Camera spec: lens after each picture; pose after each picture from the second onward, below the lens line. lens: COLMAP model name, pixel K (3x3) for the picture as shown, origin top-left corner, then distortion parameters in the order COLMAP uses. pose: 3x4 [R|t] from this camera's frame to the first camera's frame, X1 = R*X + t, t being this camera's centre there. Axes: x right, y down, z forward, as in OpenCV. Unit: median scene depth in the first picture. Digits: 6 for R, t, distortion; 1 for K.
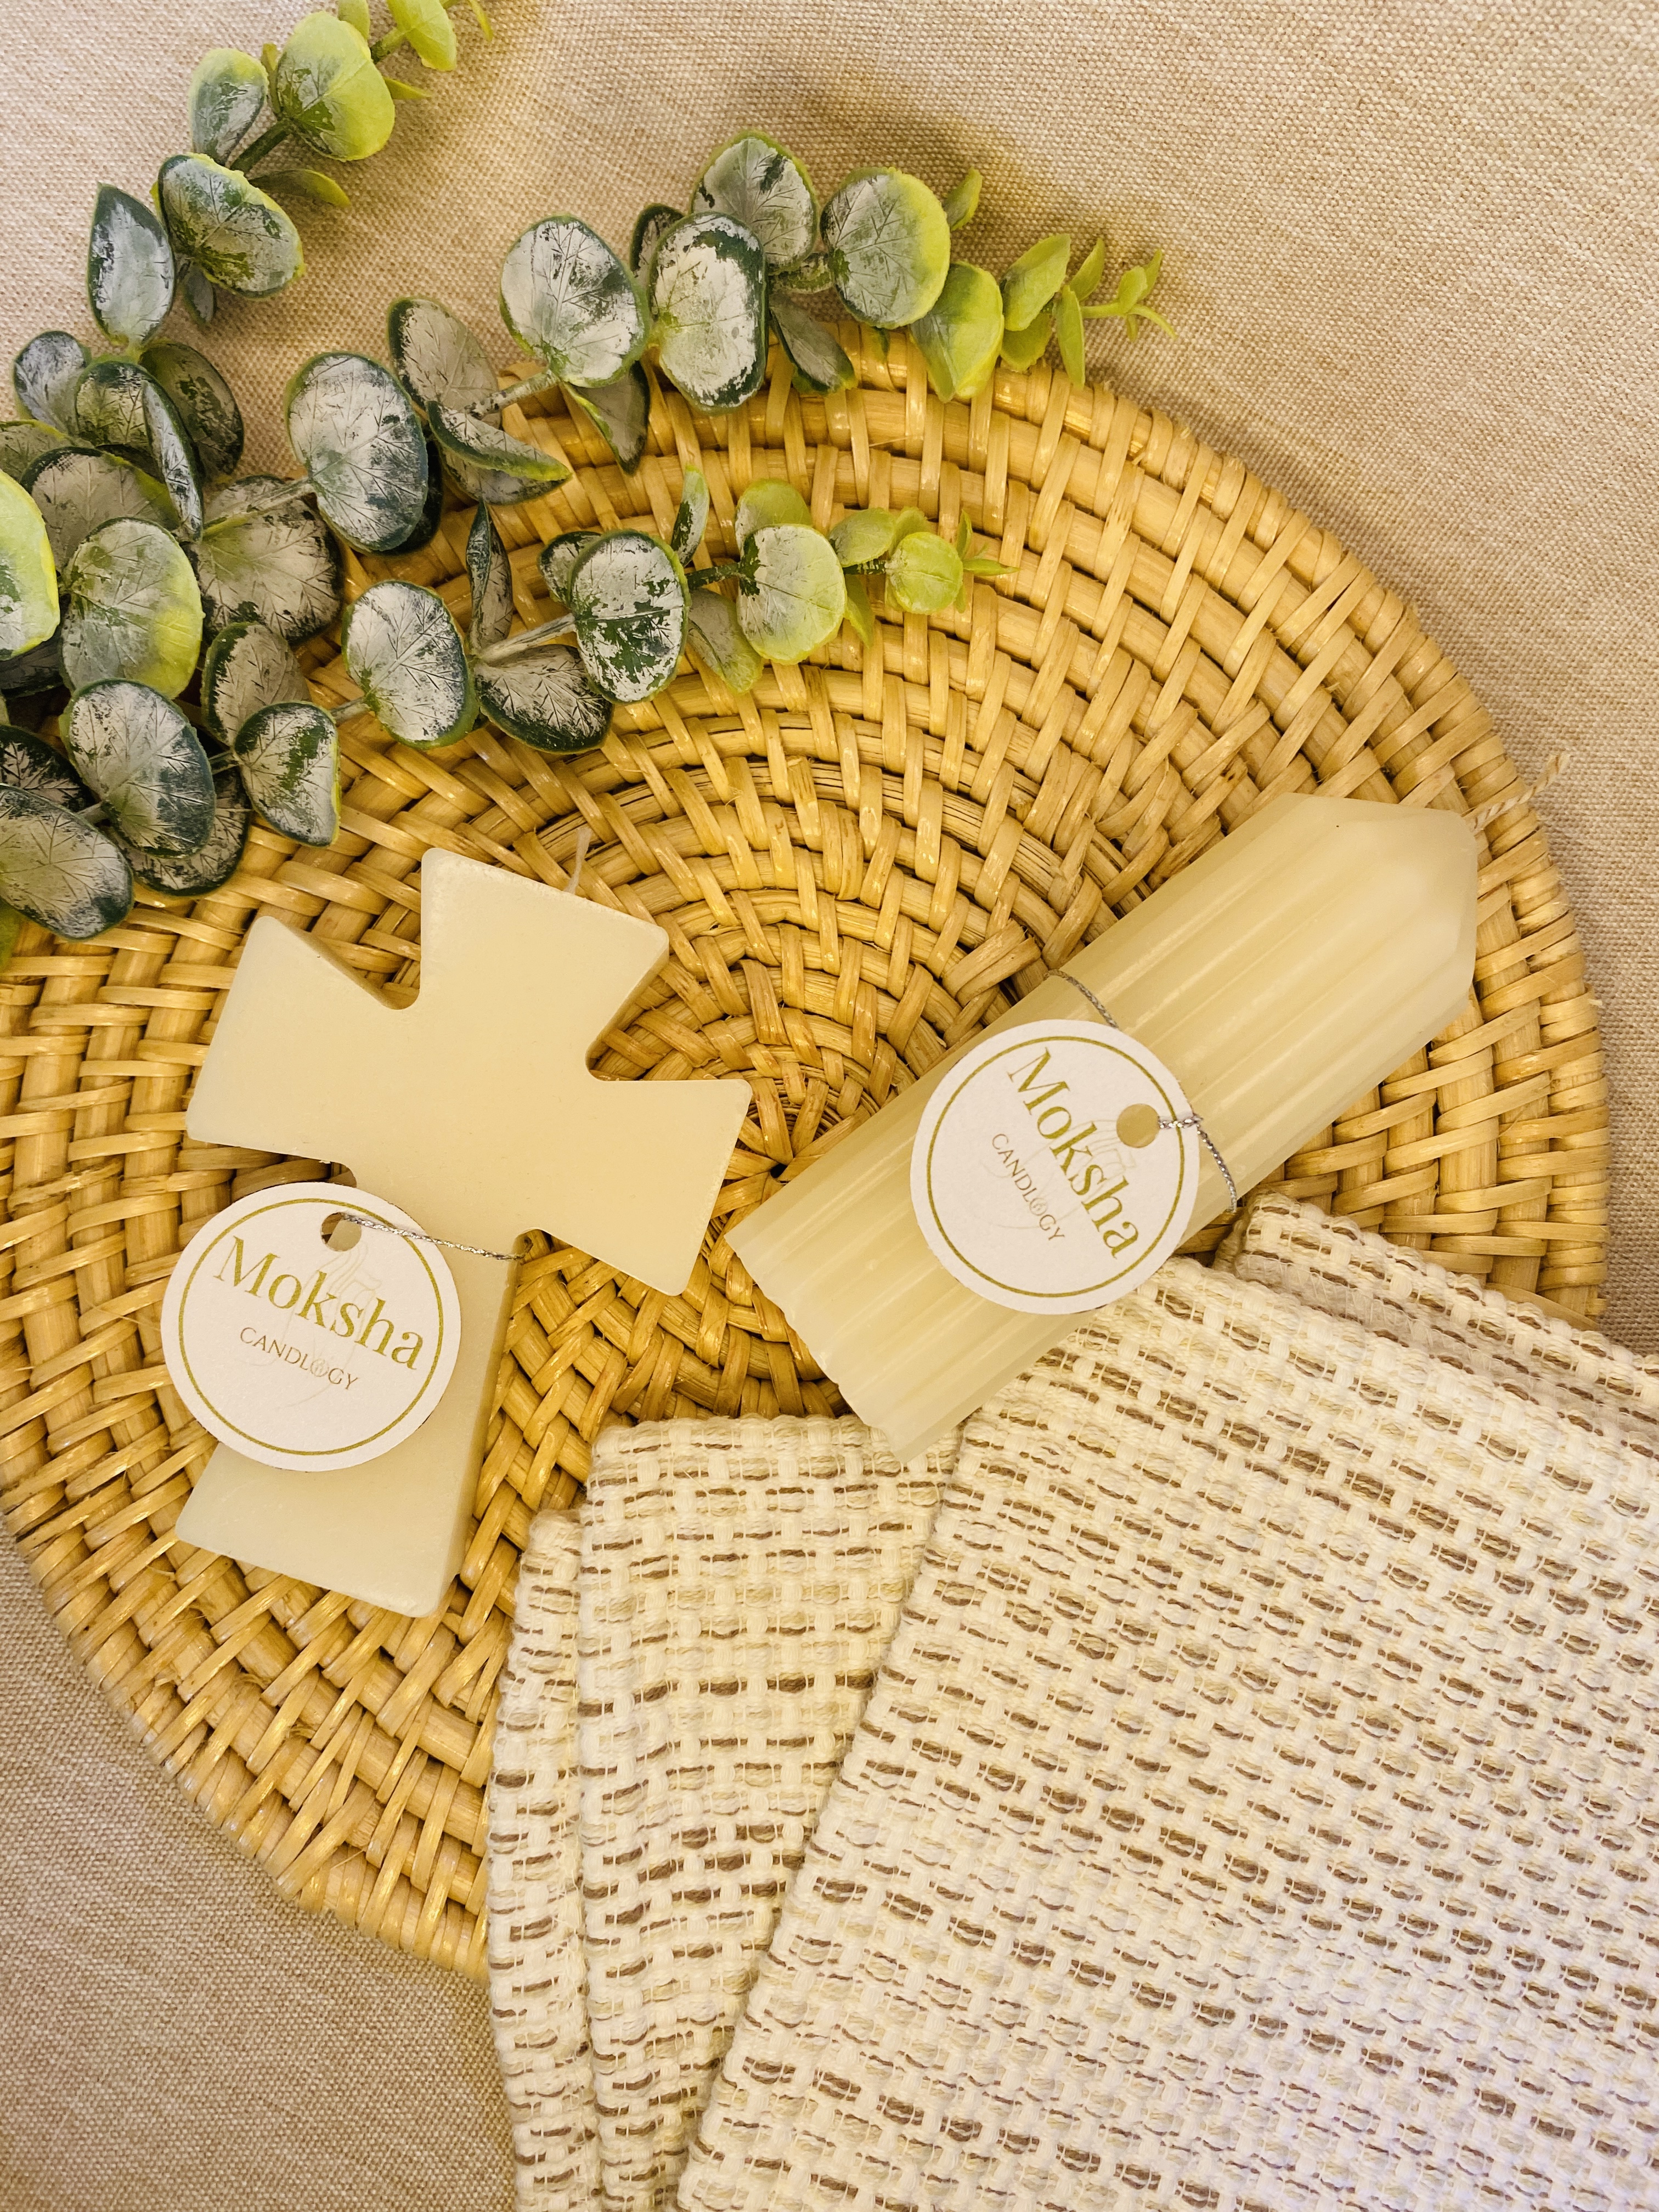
lens RADIAL K [[1685.5, 0, 818.7], [0, 1685.5, 1112.9], [0, 0, 1]] dist [0.014847, -0.037097]
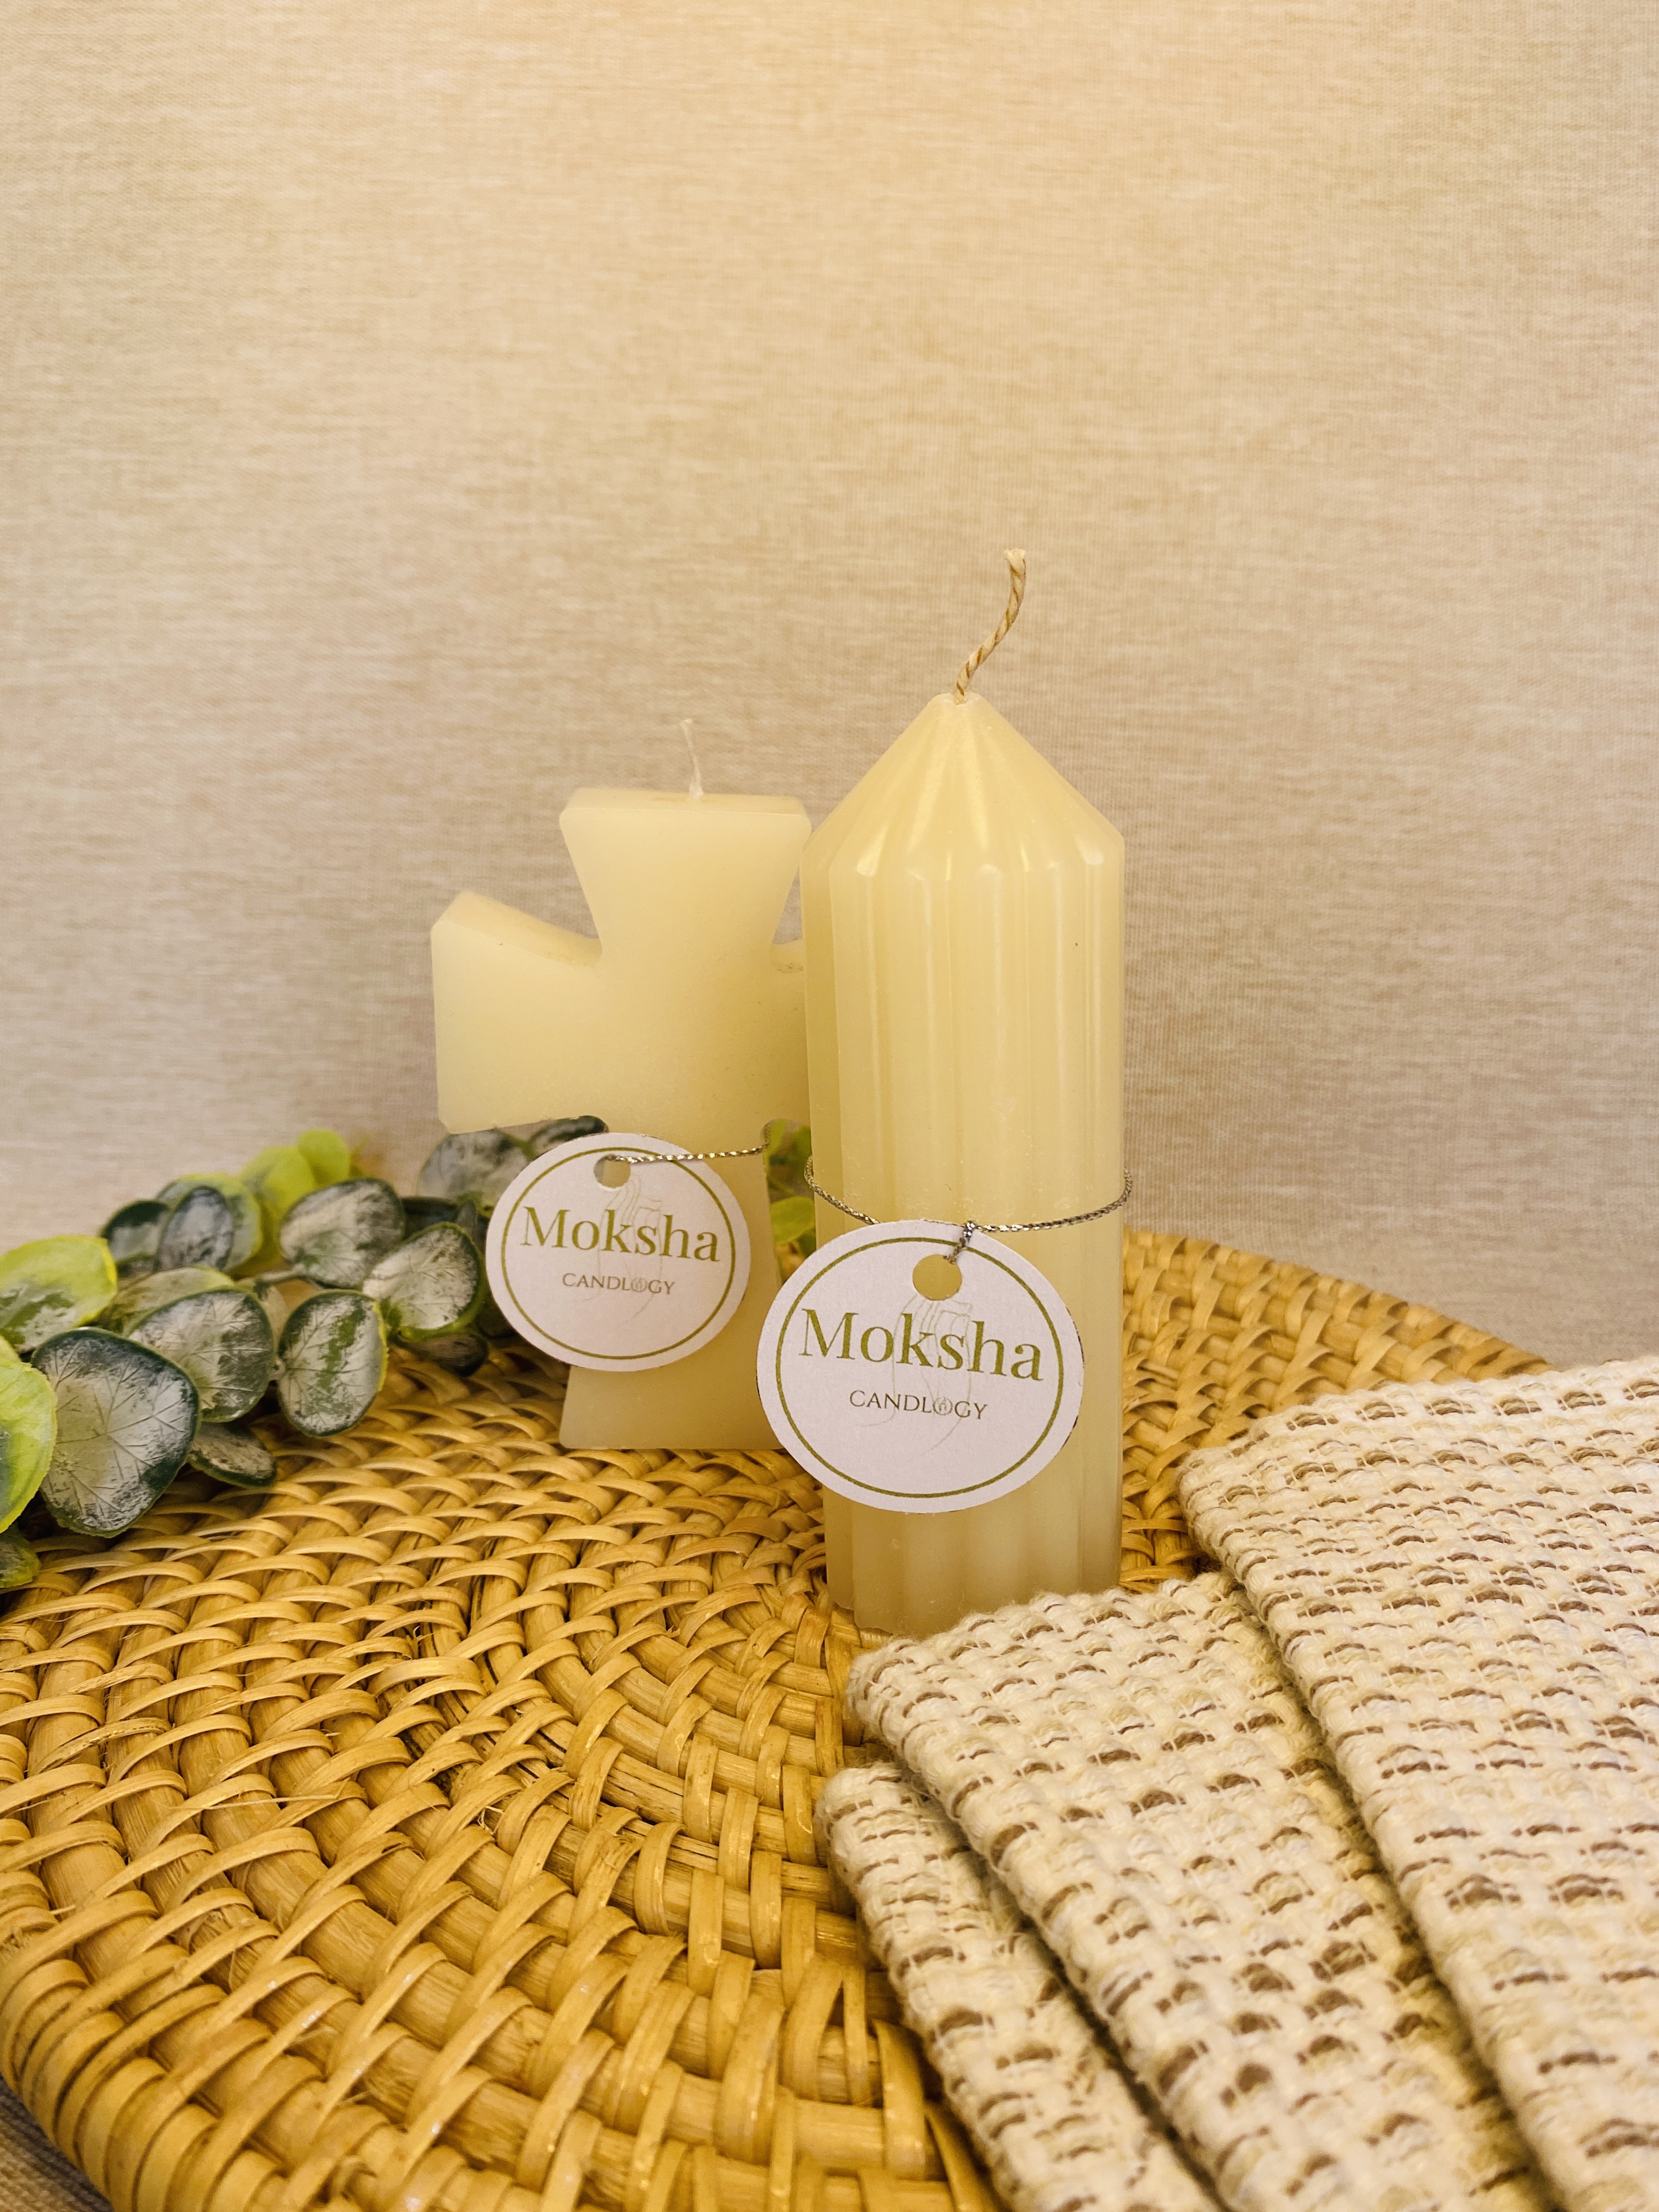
lens RADIAL K [[1685.5, 0, 823.4], [0, 1685.5, 1099.4], [0, 0, 1]] dist [0.014847, -0.037097]
pose [[0.901964, -0.157244, 0.402162, -0.421352], [0.431330, 0.284152, -0.856278, 0.793813], [0.020370, 0.945797, 0.324119, 0.473714]]
